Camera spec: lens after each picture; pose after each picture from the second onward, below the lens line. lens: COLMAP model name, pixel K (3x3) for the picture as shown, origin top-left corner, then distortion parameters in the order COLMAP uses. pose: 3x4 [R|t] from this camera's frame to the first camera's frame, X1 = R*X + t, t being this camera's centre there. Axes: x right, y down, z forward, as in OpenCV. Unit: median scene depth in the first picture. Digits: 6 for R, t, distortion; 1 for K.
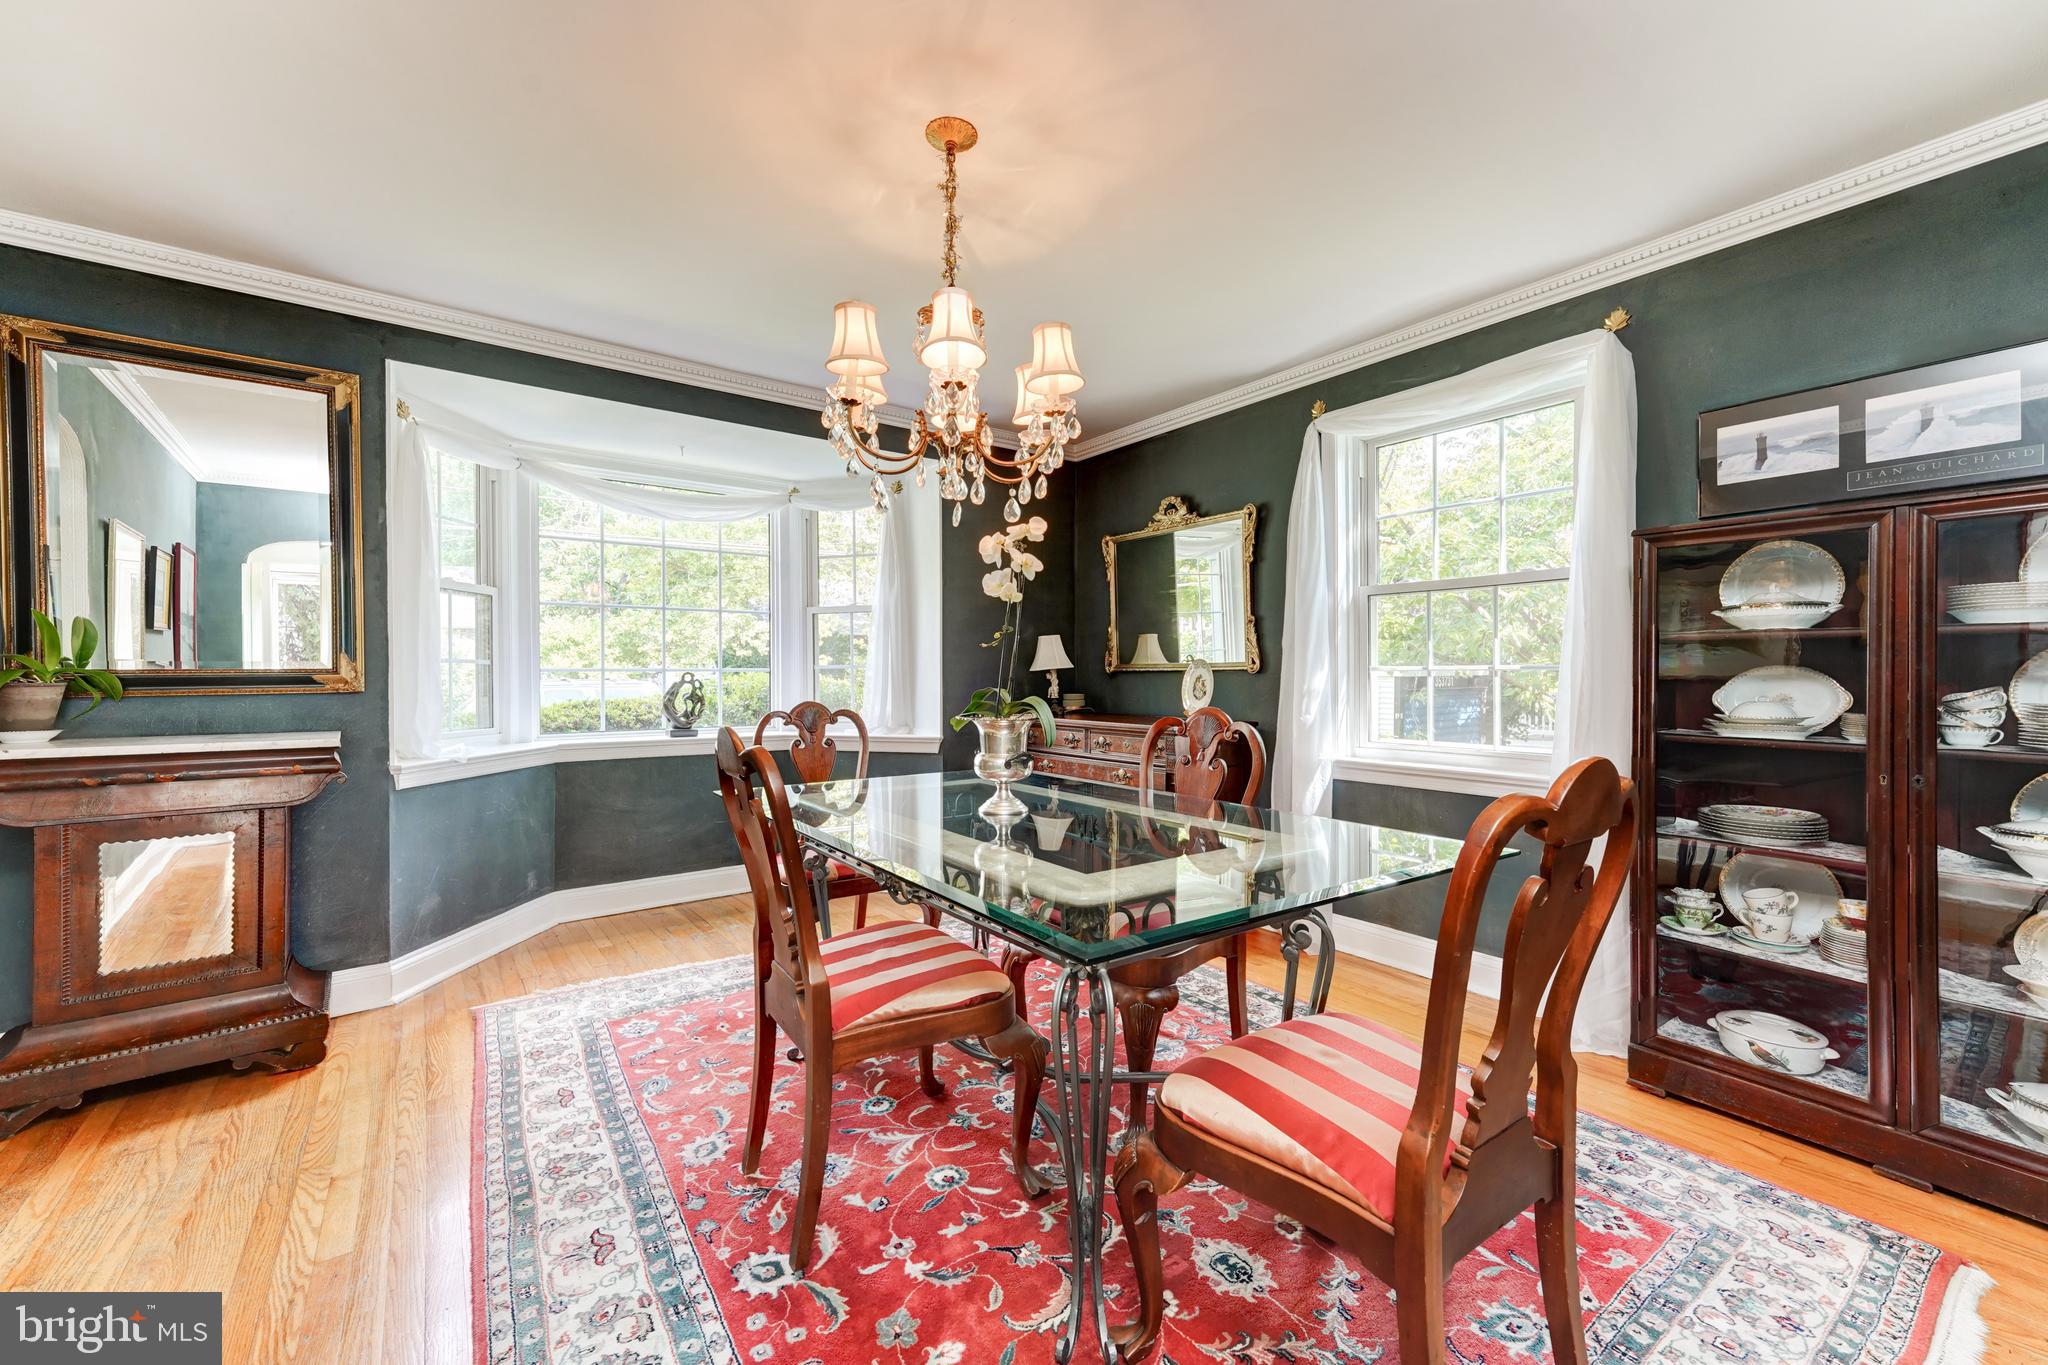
lens RADIAL K [[819.4, 0, 1027.7], [0, 819.4, 674.8], [0, 0, 1]] dist [0.014920, 0.000077]
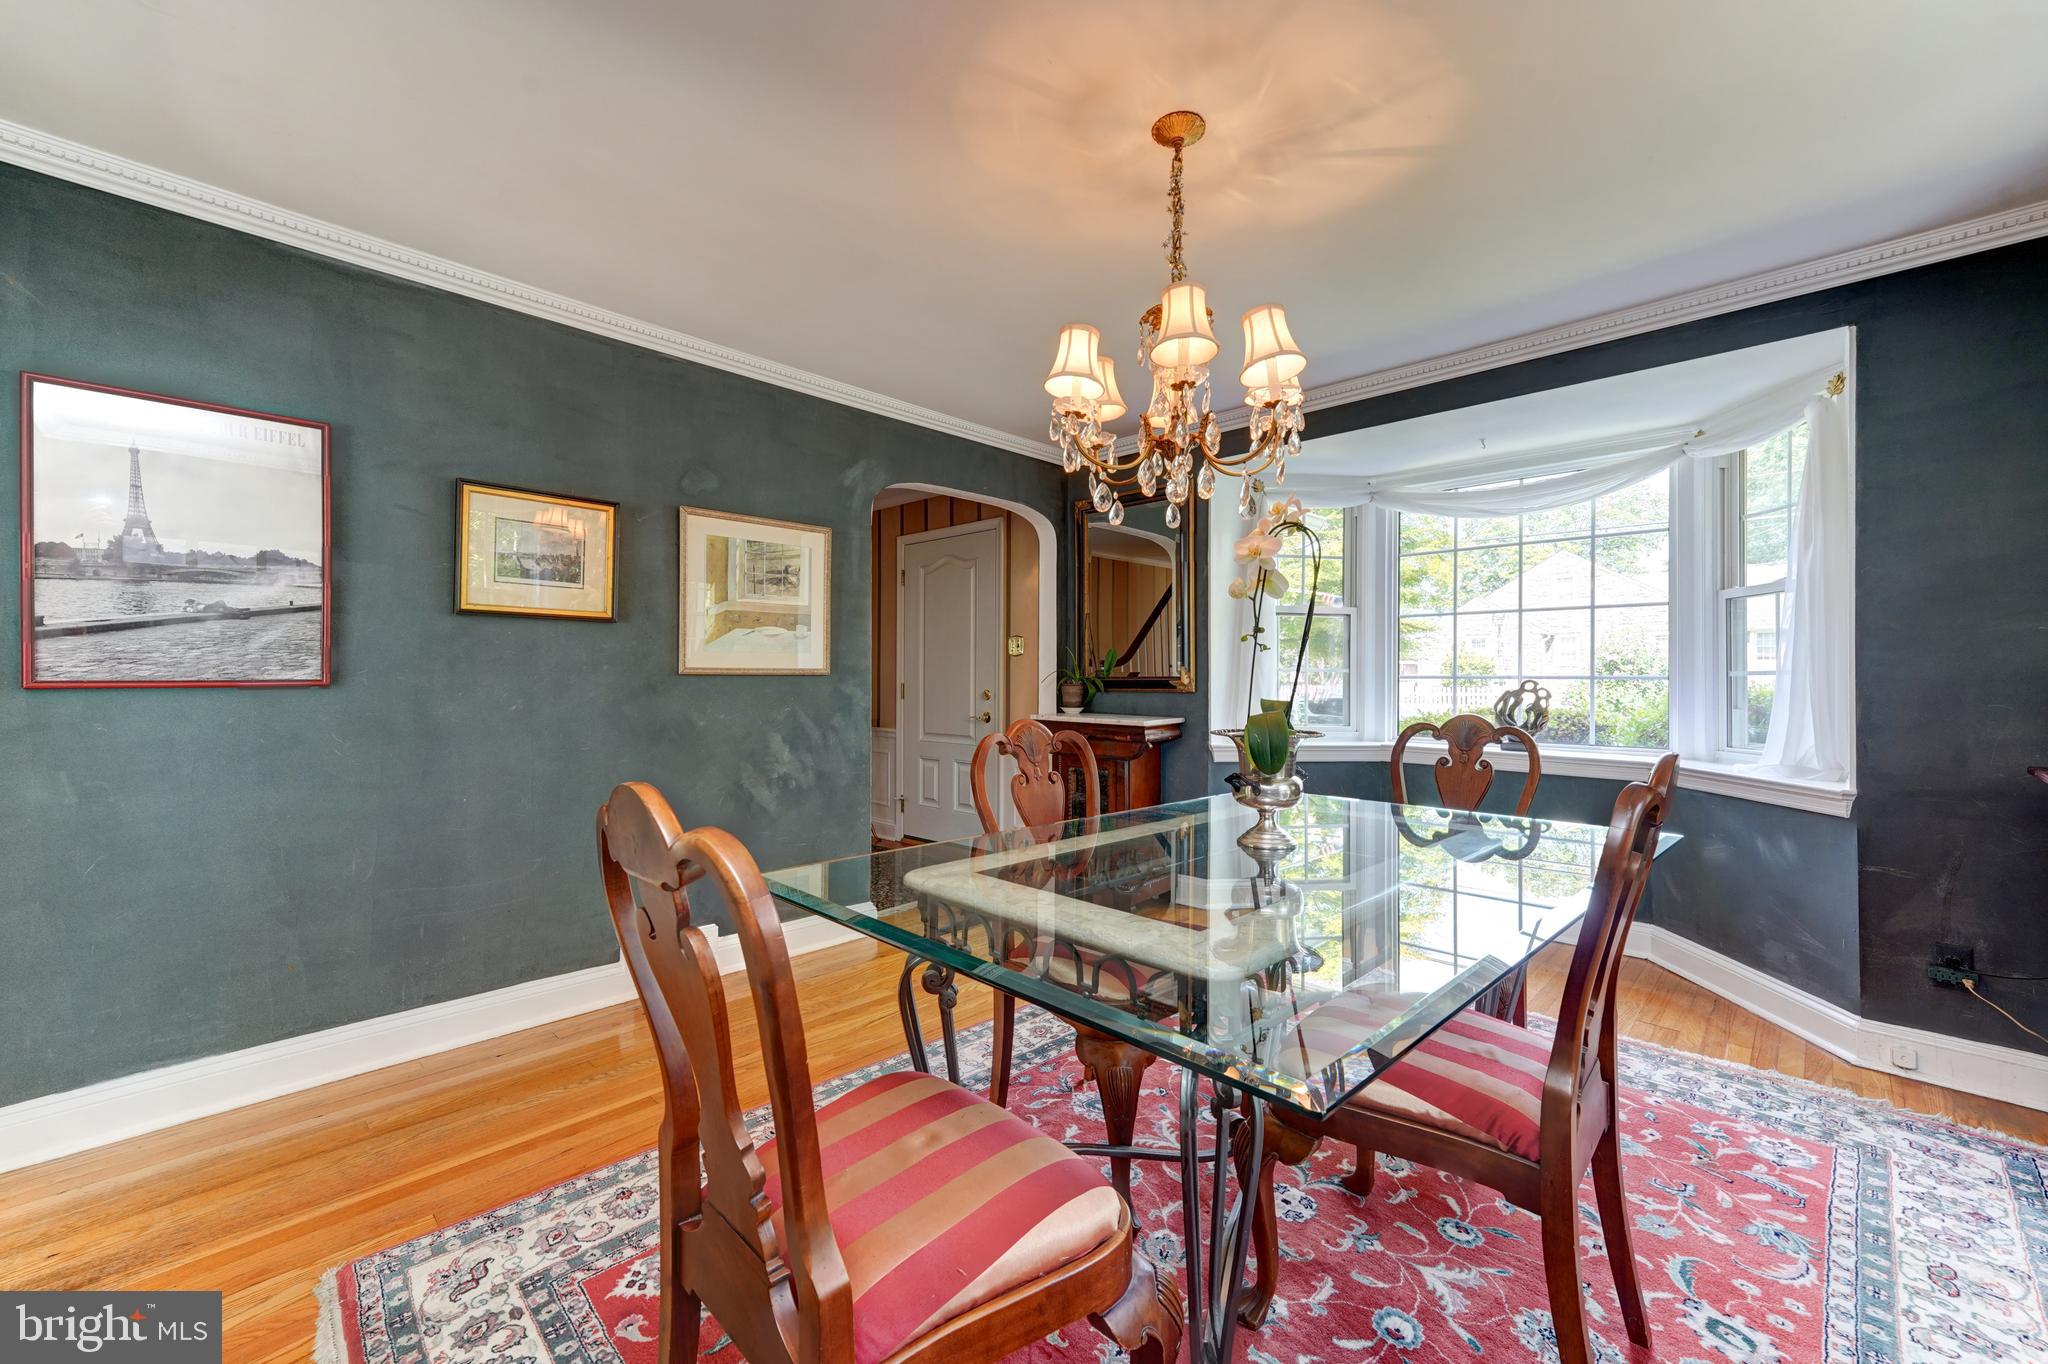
lens RADIAL K [[819.4, 0, 1027.7], [0, 819.4, 674.3], [0, 0, 1]] dist [0.014920, 0.000077]
pose [[0.176095, -0.004466, -0.984363, 0.505639], [-0.005699, 0.999968, -0.005557, -0.001139], [0.984357, 0.006589, 0.176063, 0.397410]]
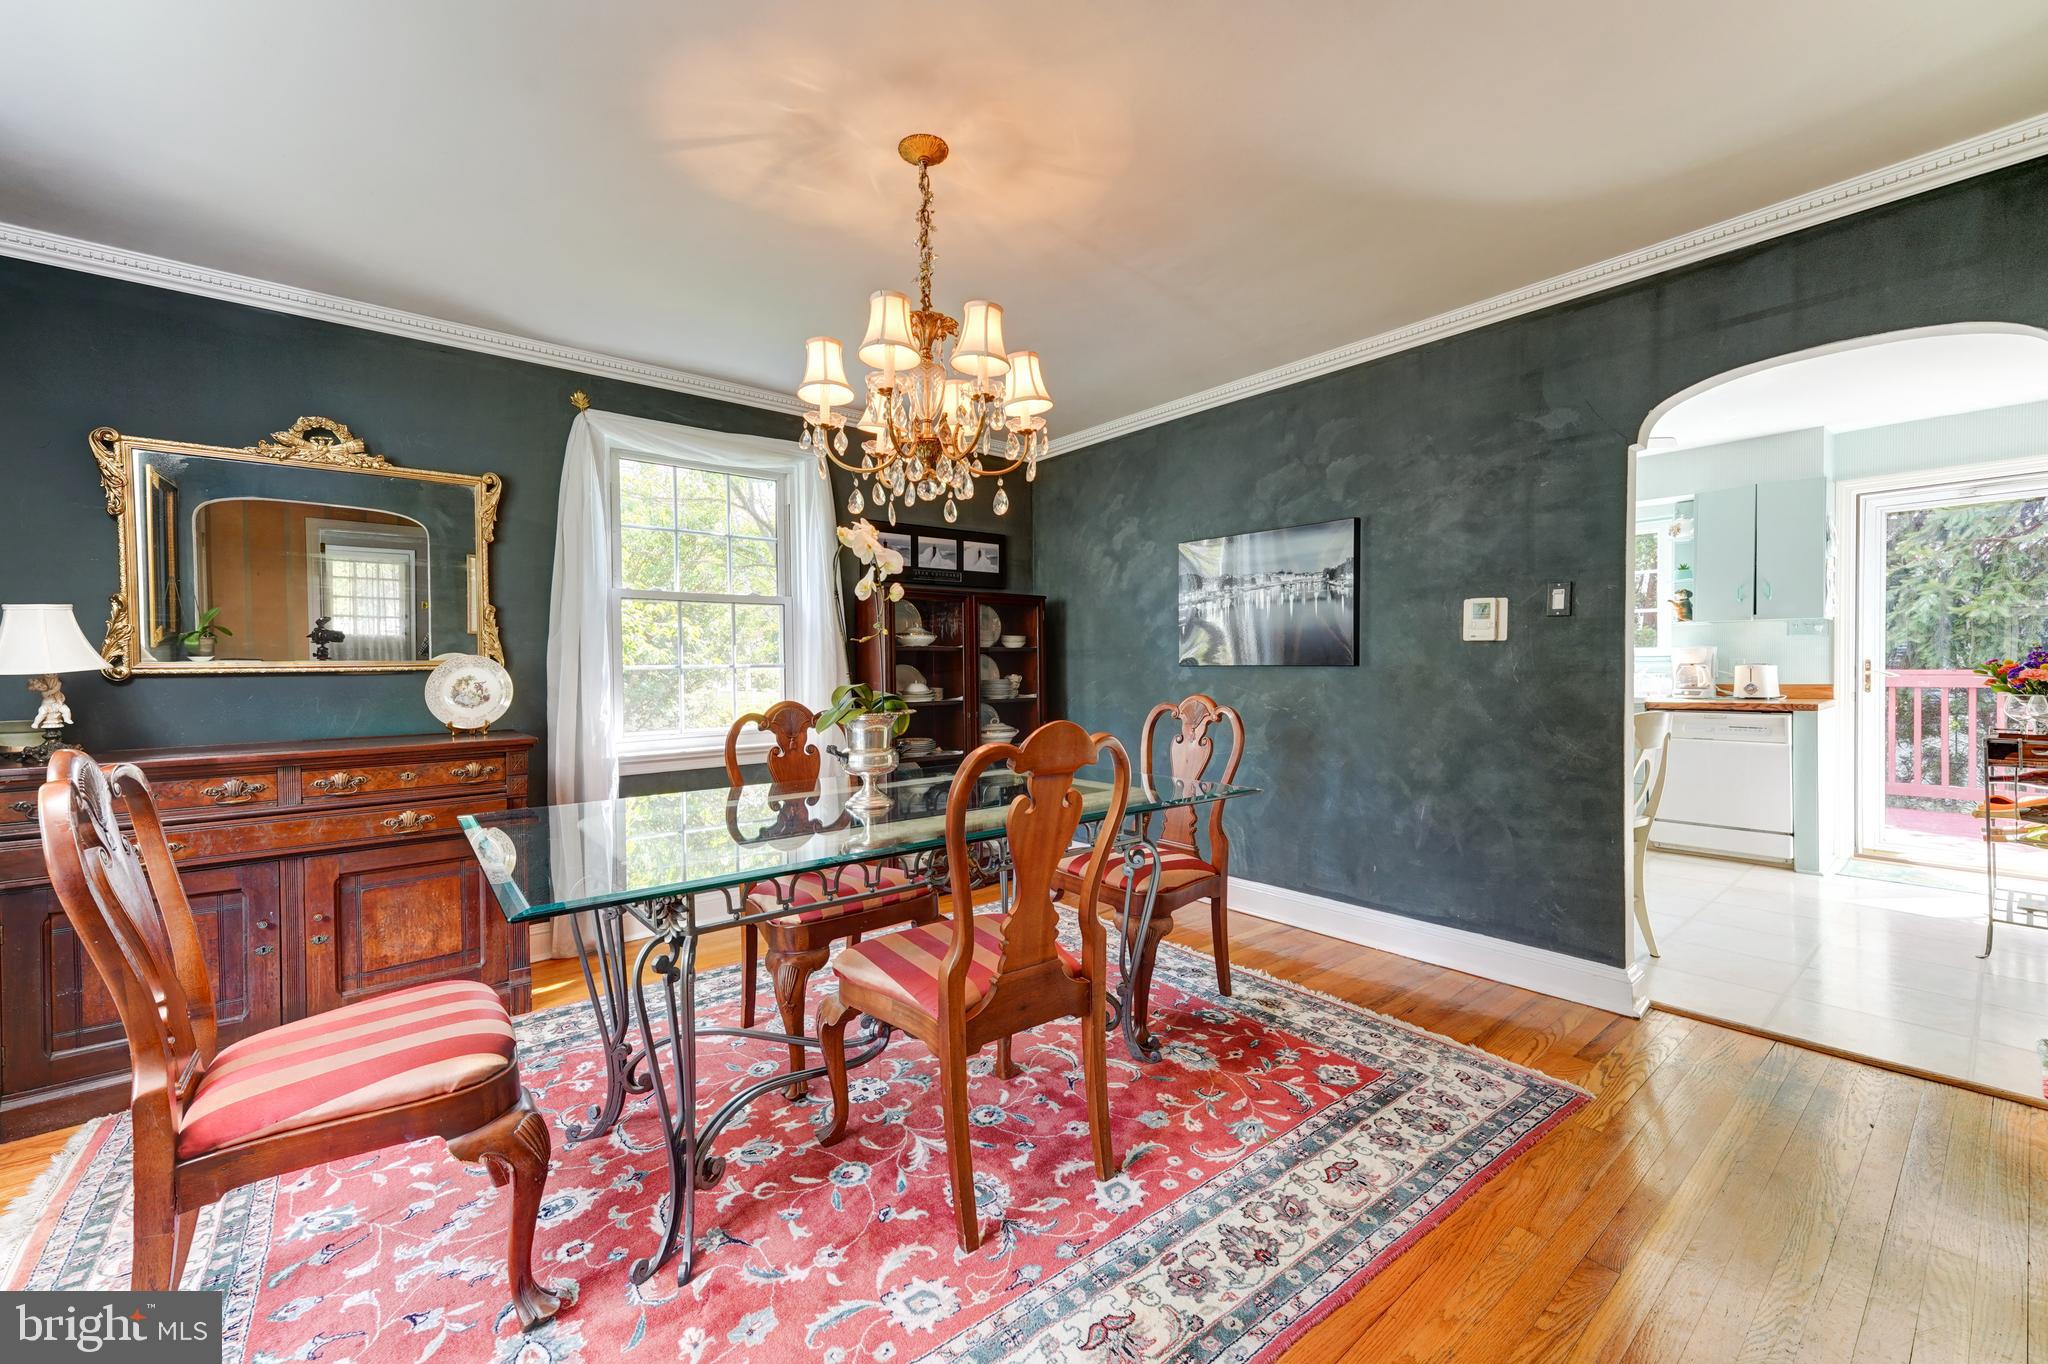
lens RADIAL K [[819.4, 0, 1027.7], [0, 819.4, 674.3], [0, 0, 1]] dist [0.014920, 0.000077]
pose [[-0.067311, 0.000713, 0.997732, -0.692130], [0.013125, 0.999914, 0.000171, 0.006017], [-0.997646, 0.013107, -0.067315, 0.574661]]
